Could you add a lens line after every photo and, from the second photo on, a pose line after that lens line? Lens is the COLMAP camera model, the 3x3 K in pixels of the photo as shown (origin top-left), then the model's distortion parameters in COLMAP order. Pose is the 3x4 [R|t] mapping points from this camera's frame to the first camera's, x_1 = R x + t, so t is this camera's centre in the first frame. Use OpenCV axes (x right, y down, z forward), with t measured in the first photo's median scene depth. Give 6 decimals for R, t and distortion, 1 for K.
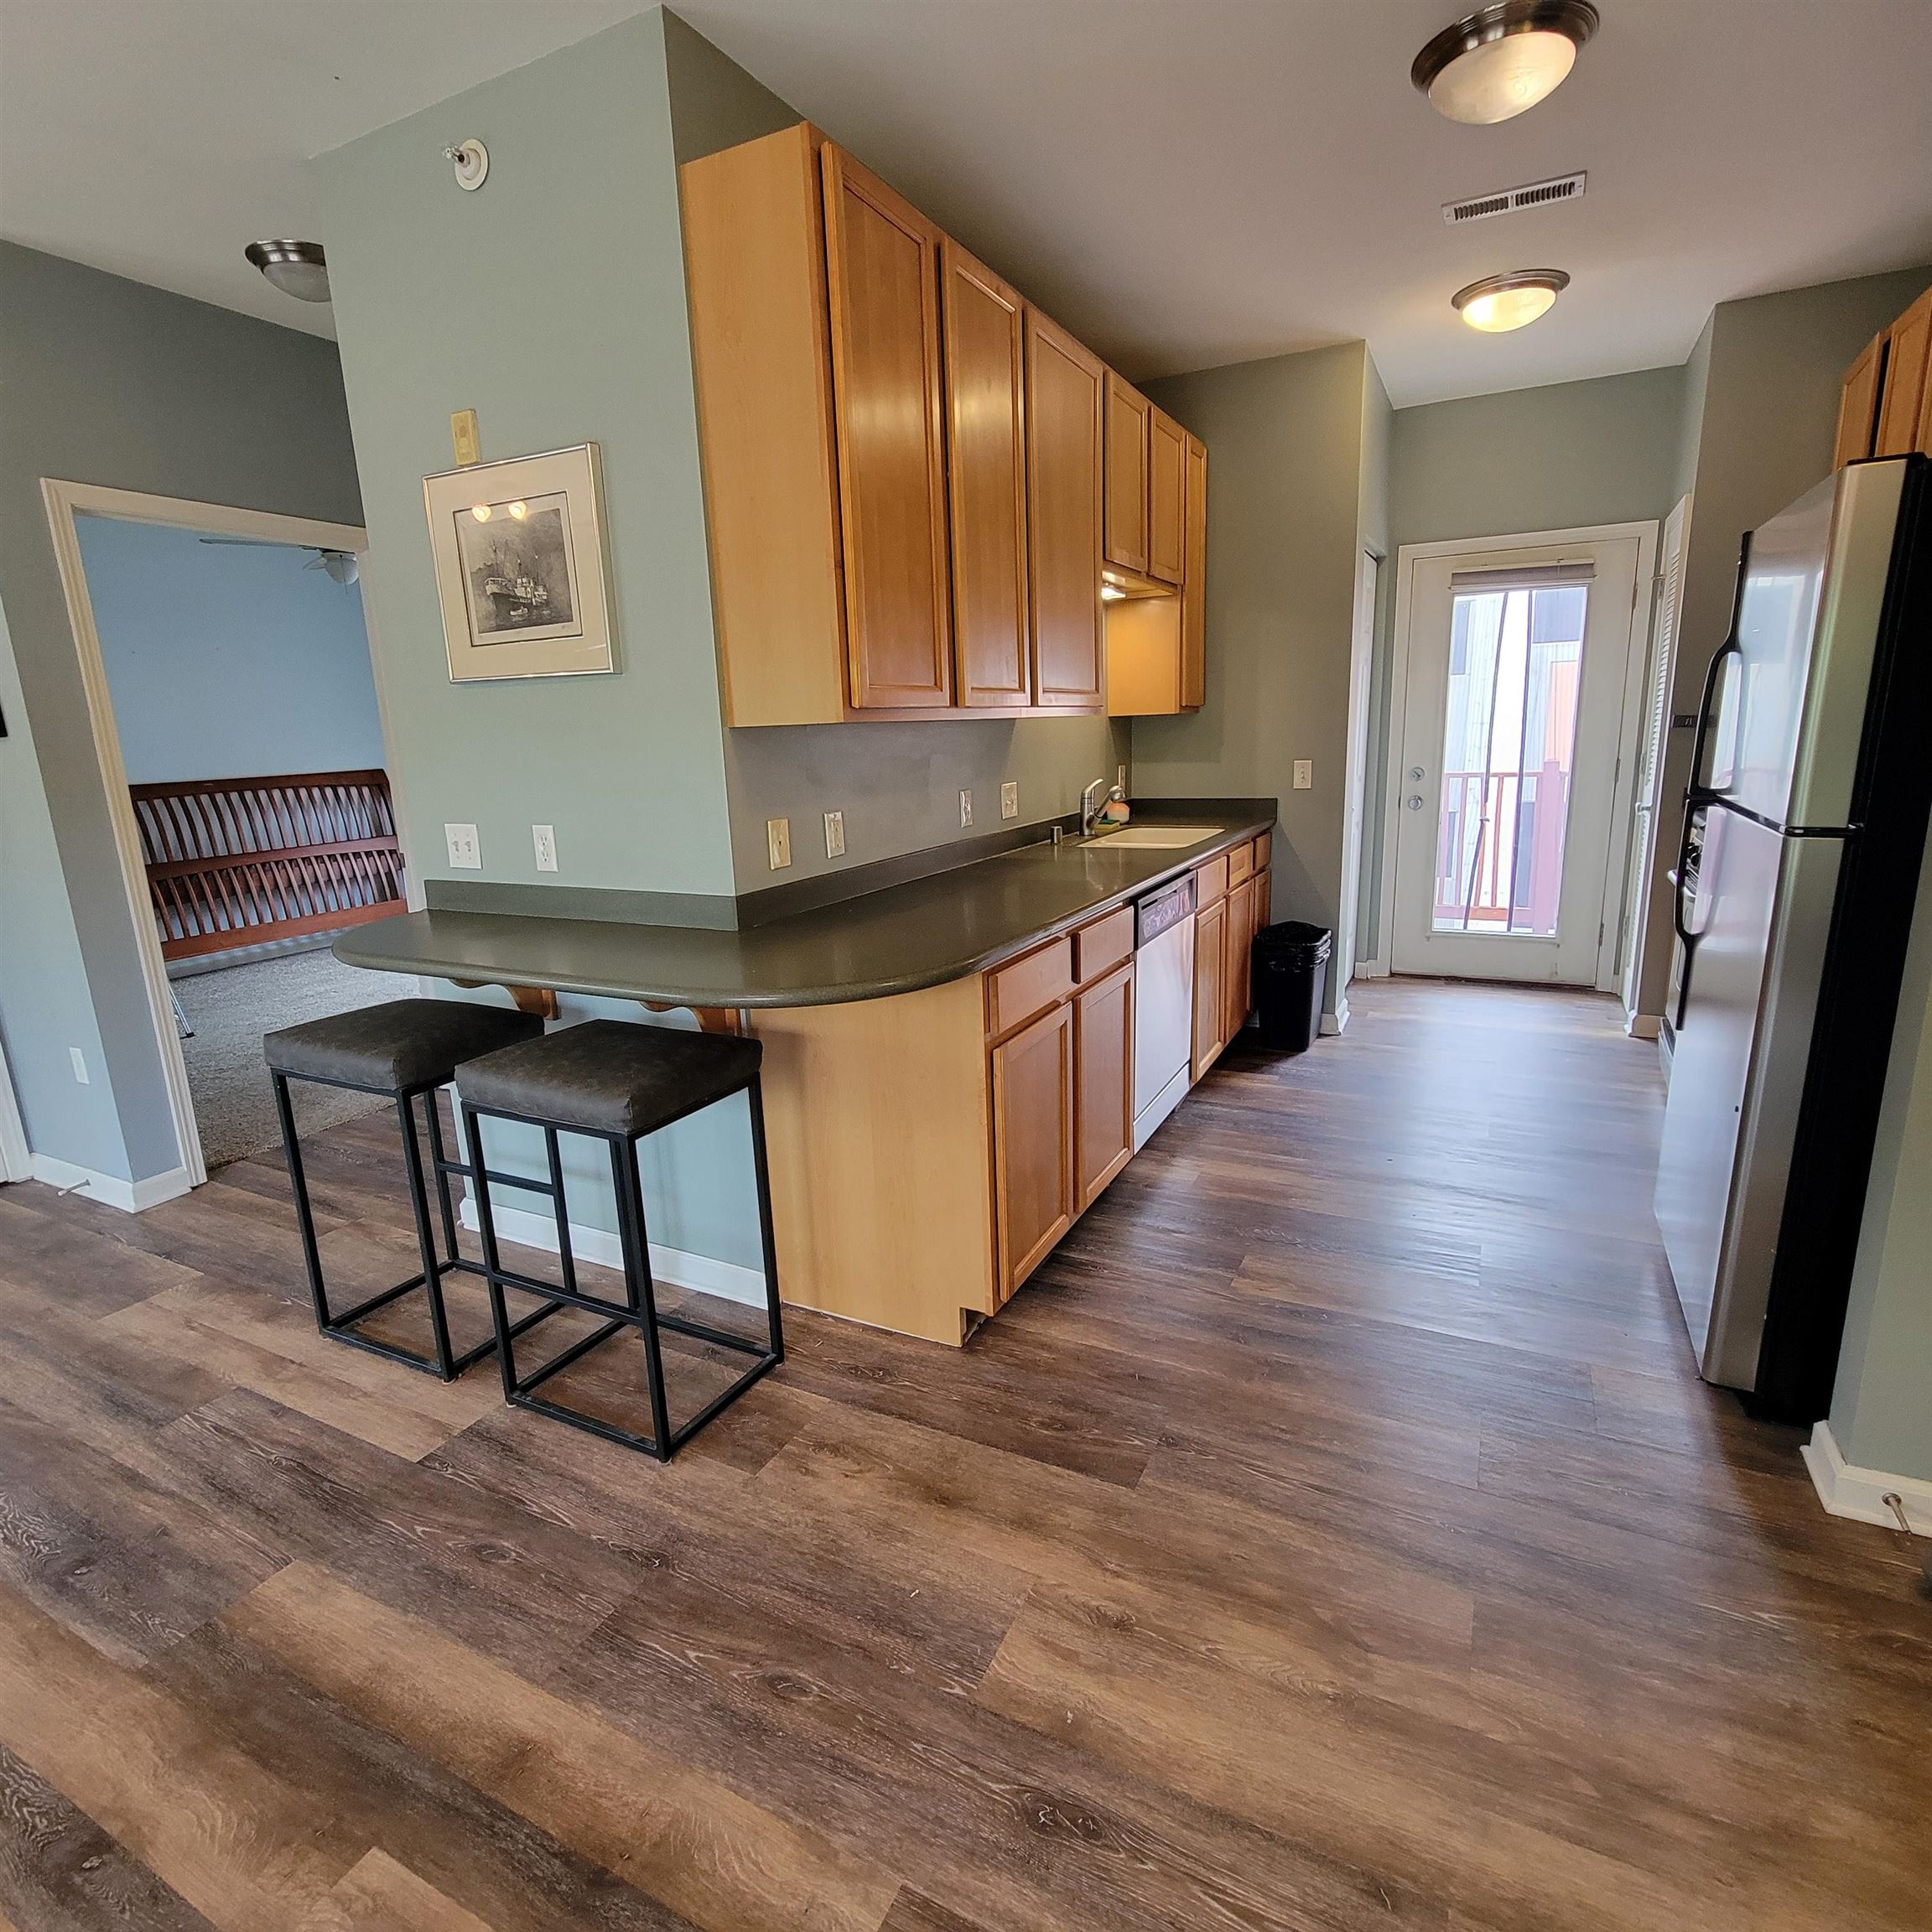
lens RADIAL K [[1051.9, 0, 962.3], [0, 1051.9, 960.3], [0, 0, 1]] dist [-0.001439, 0.000975]
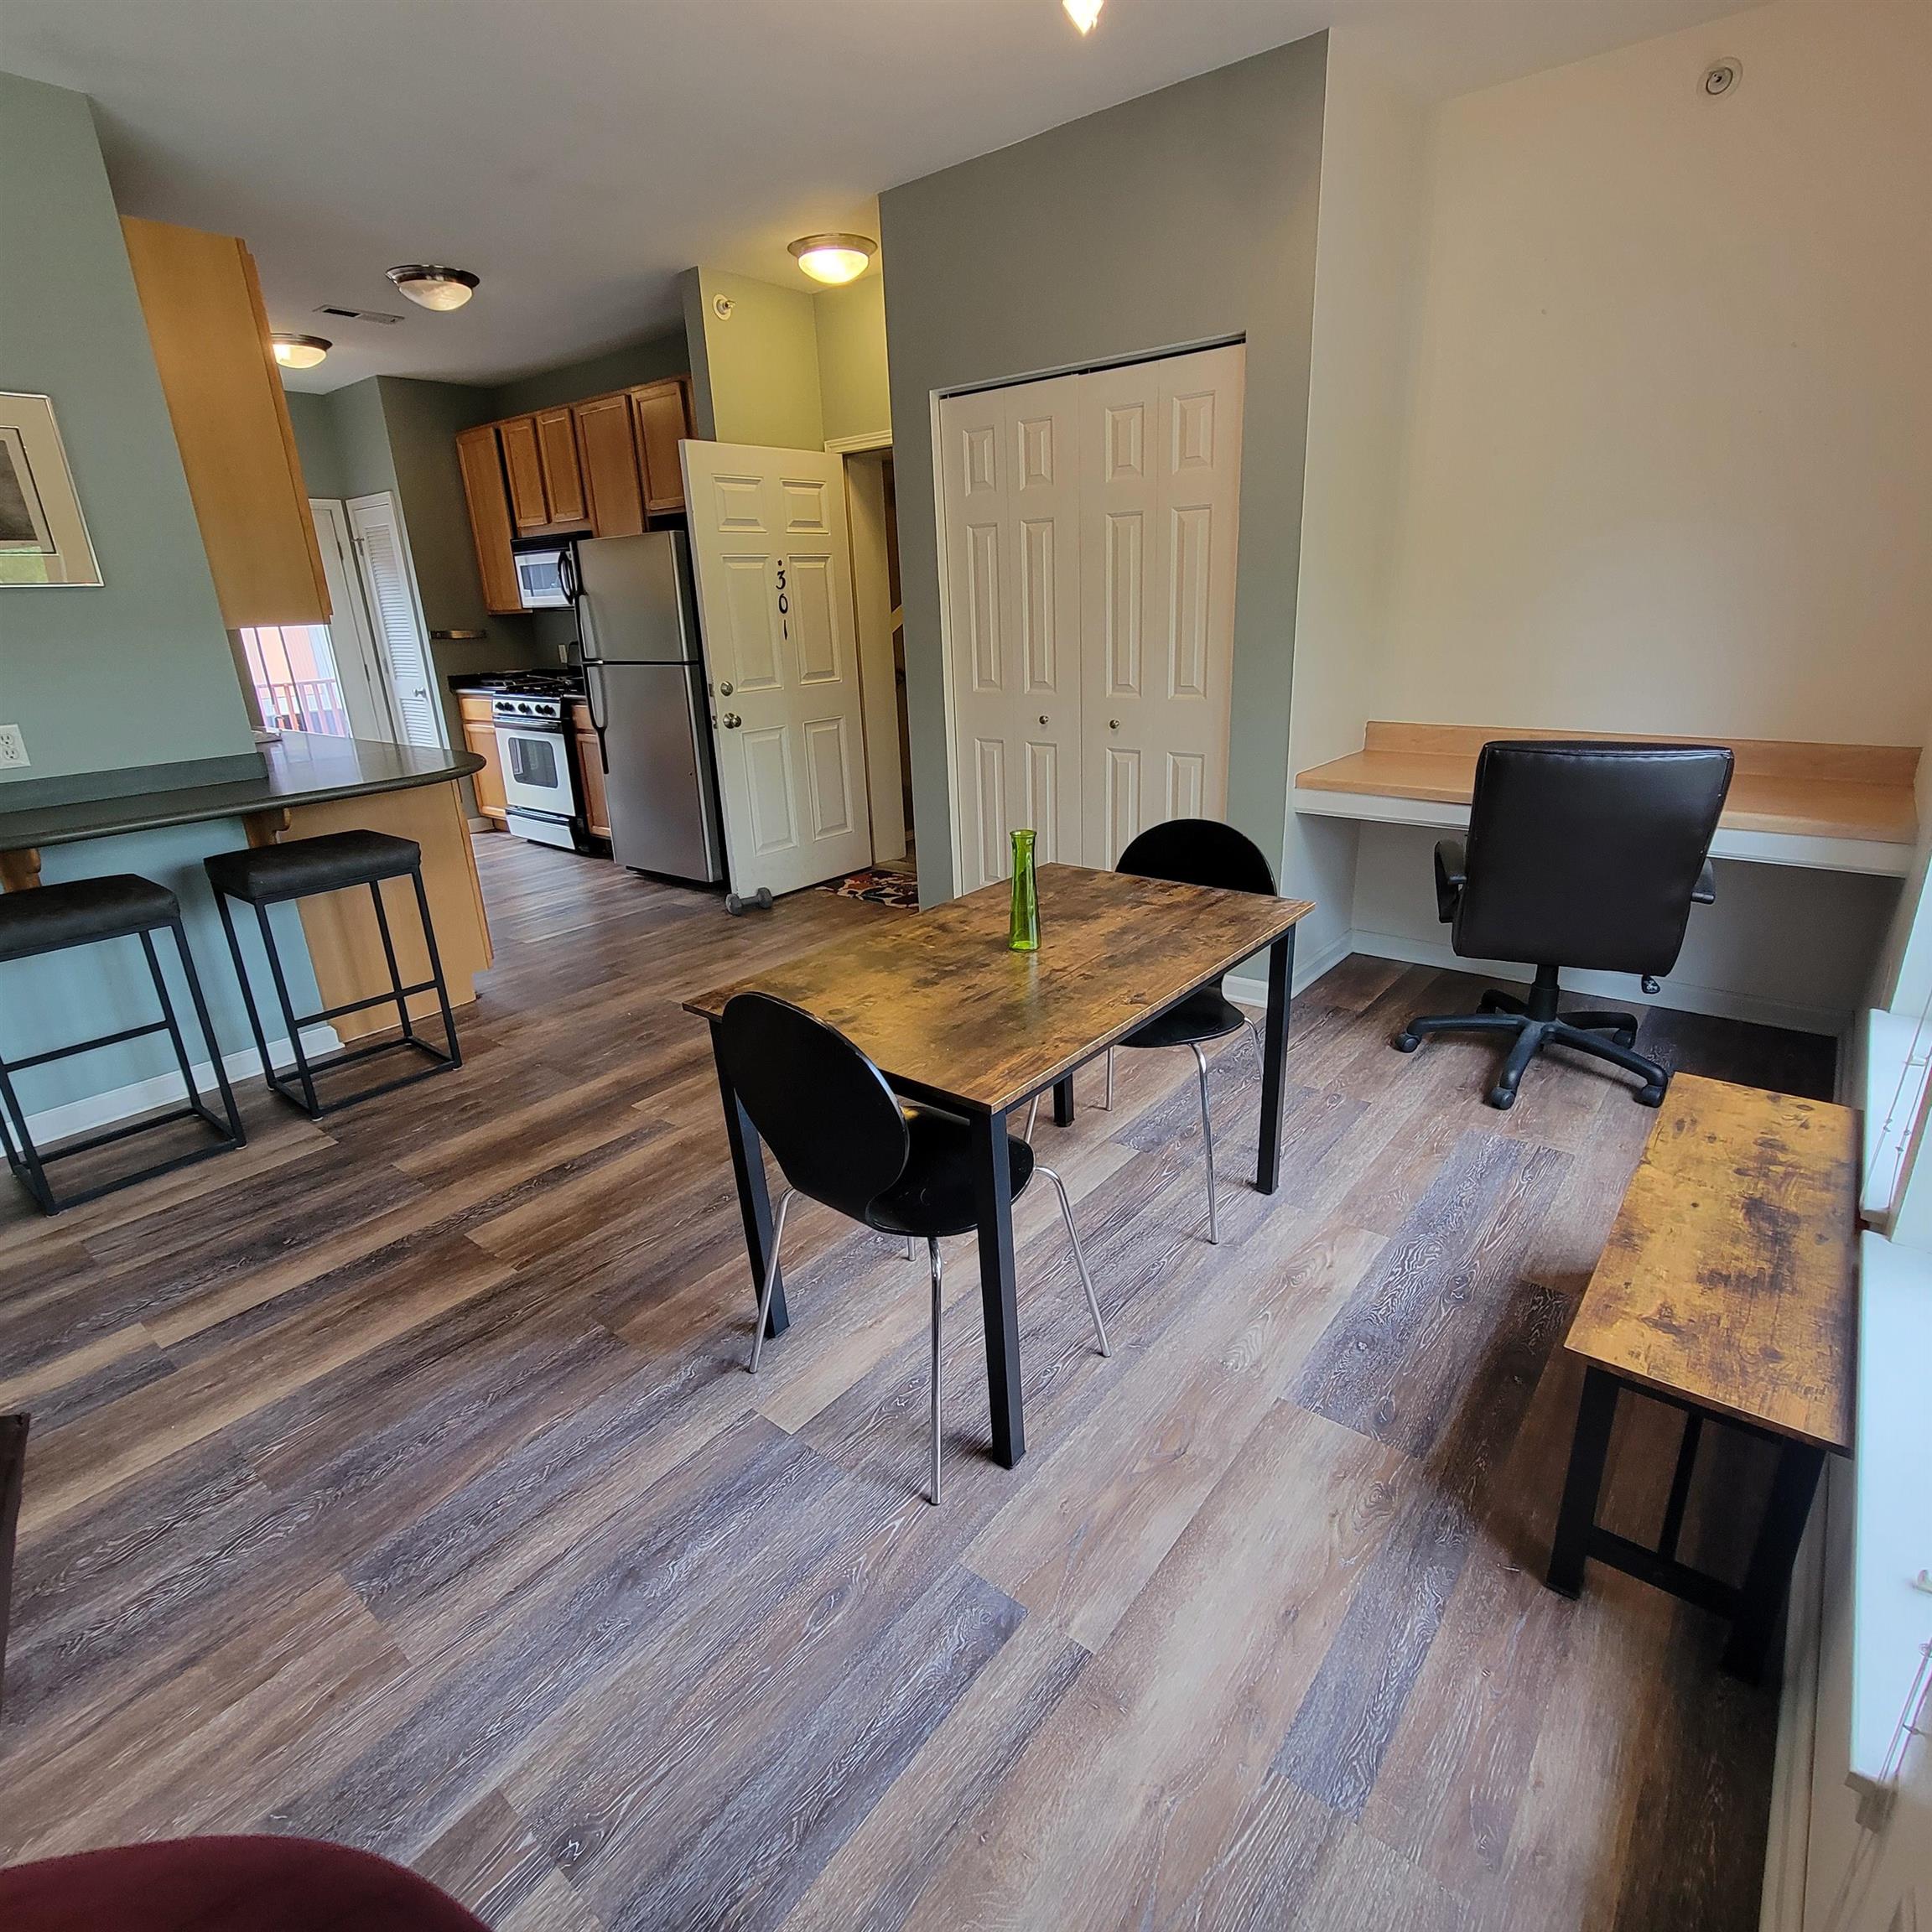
lens RADIAL K [[1051.9, 0, 963.6], [0, 1051.9, 960.3], [0, 0, 1]] dist [-0.001439, 0.000975]
pose [[0.207018, -0.296768, 0.932240, -1.361202], [0.246194, 0.938021, 0.243937, 0.085296], [-0.946854, 0.179012, 0.267250, -0.206814]]
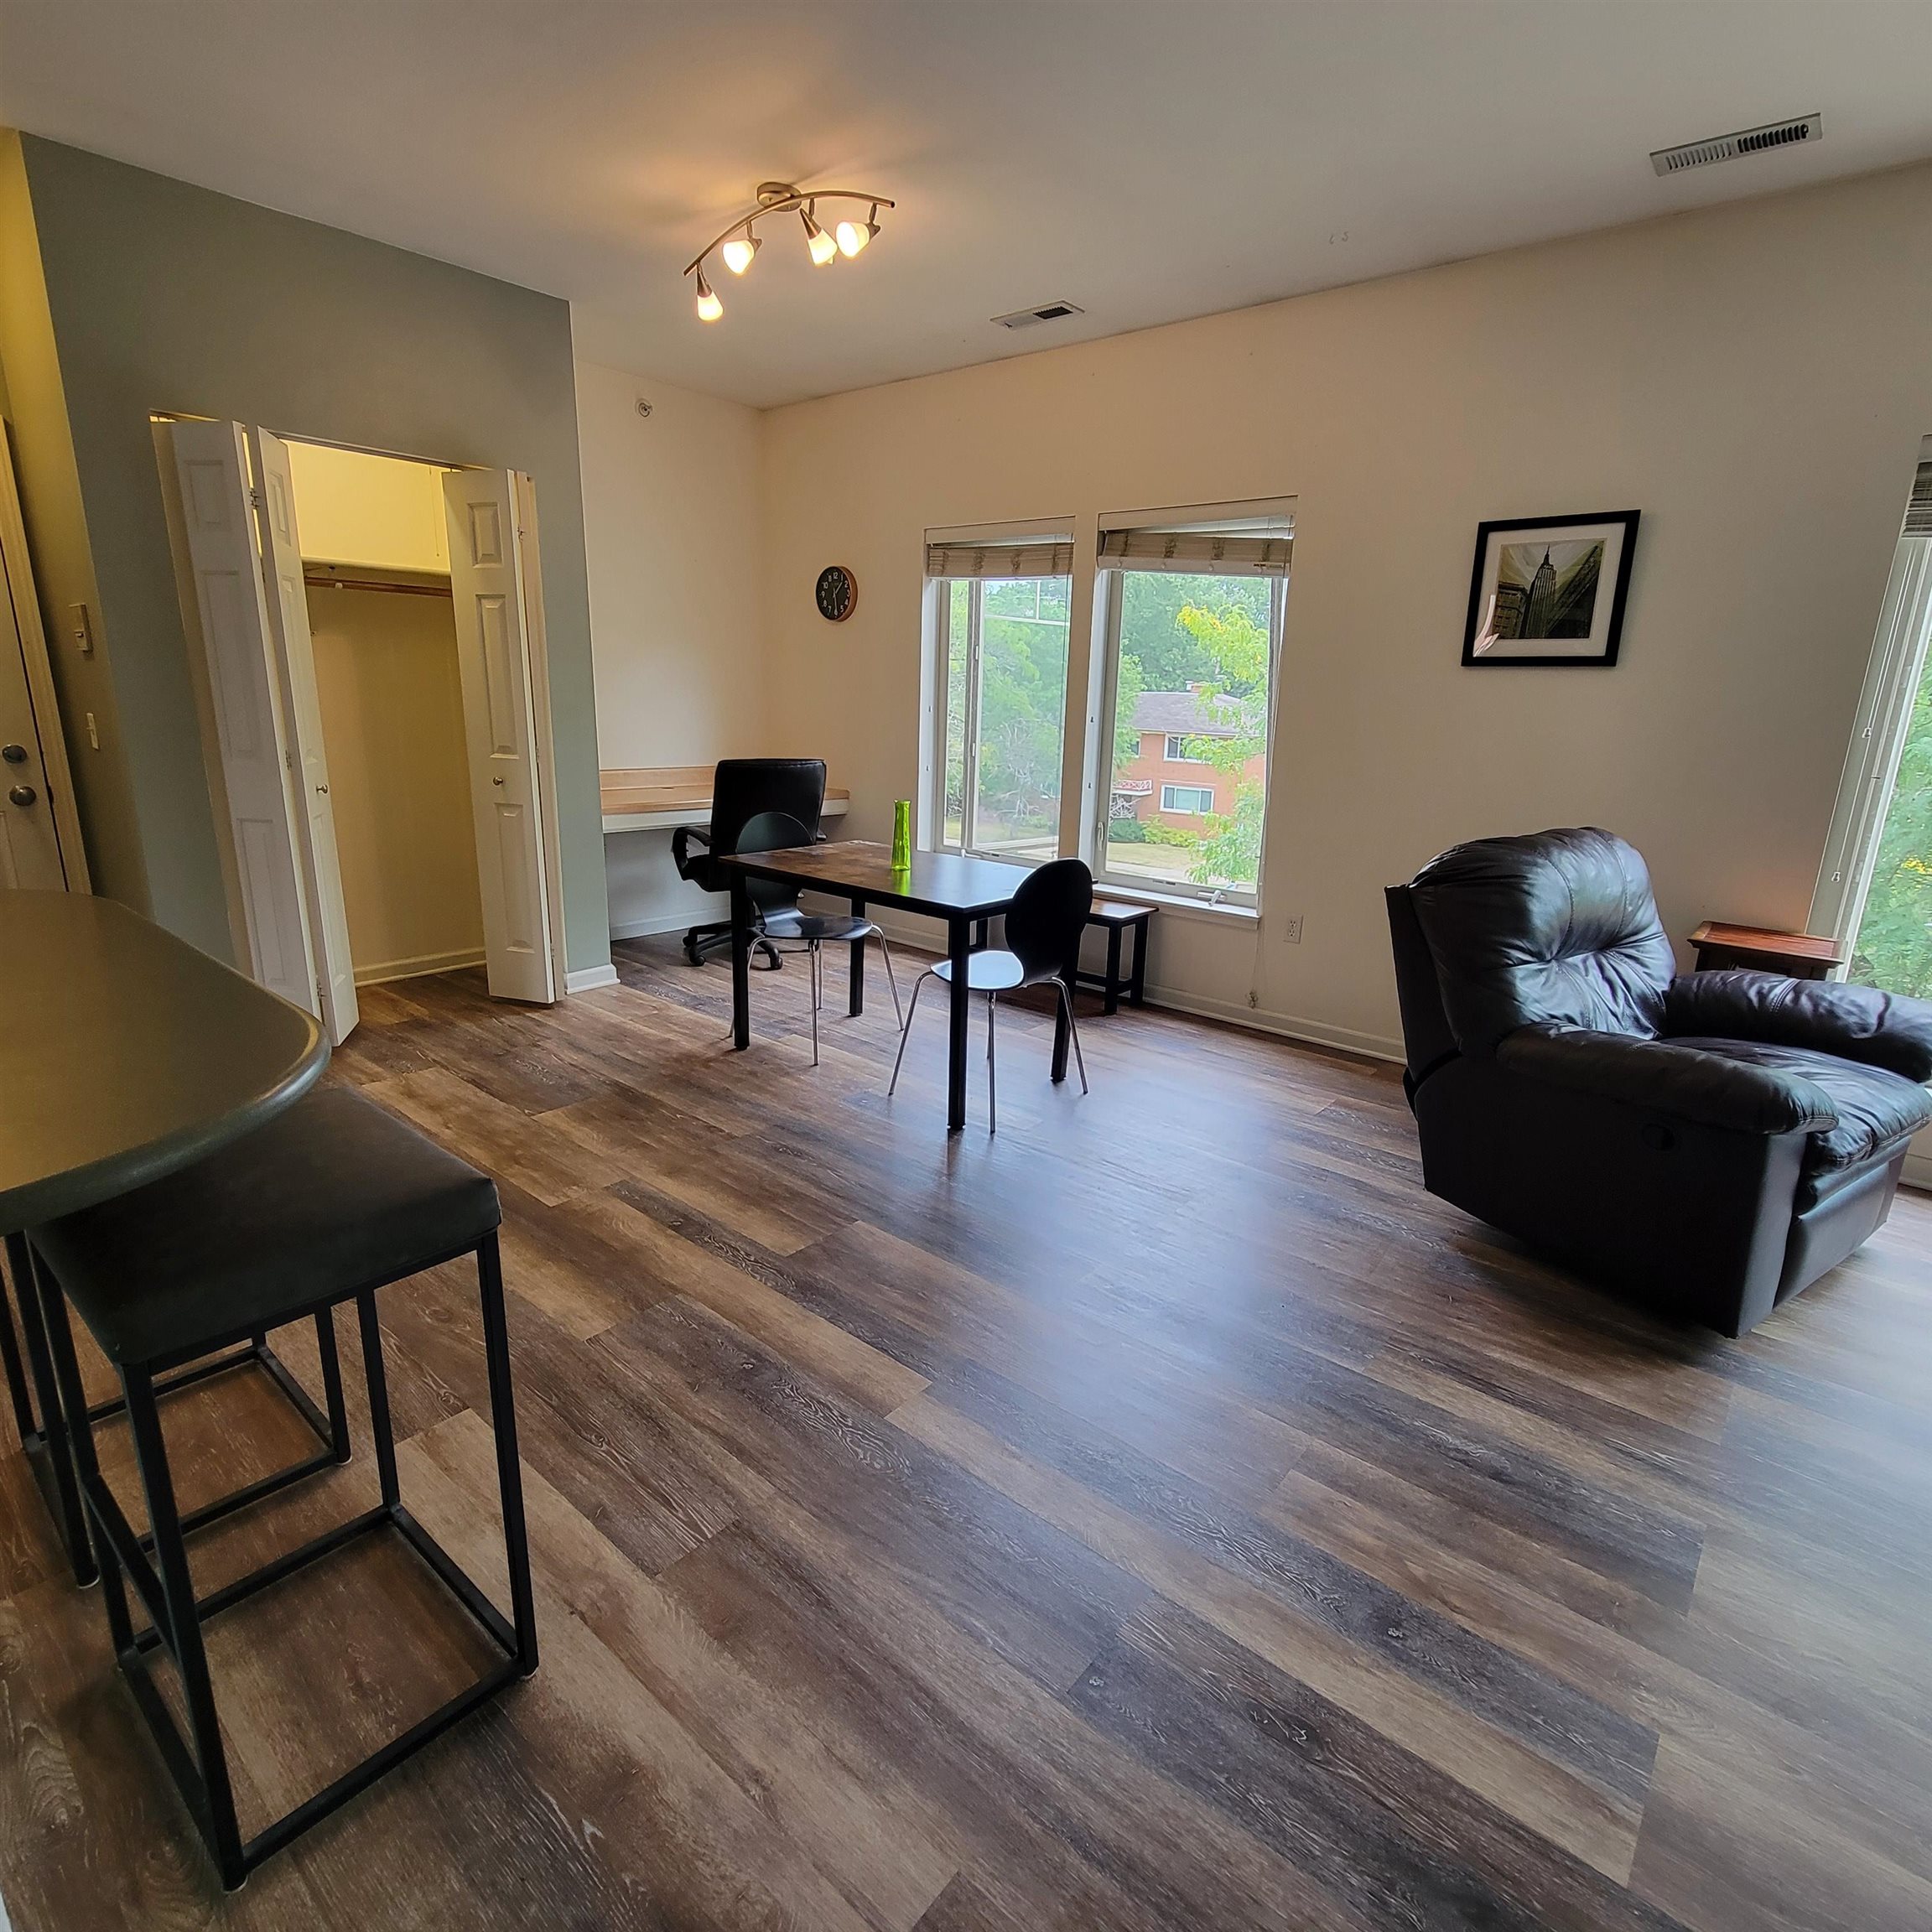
lens RADIAL K [[1051.9, 0, 956.9], [0, 1051.9, 961.5], [0, 0, 1]] dist [-0.001439, 0.000975]
pose [[-0.972353, -0.048063, 0.228515, -0.972178], [0.059811, 0.894684, 0.442678, -0.242618], [-0.225725, 0.444107, -0.867074, 1.308268]]
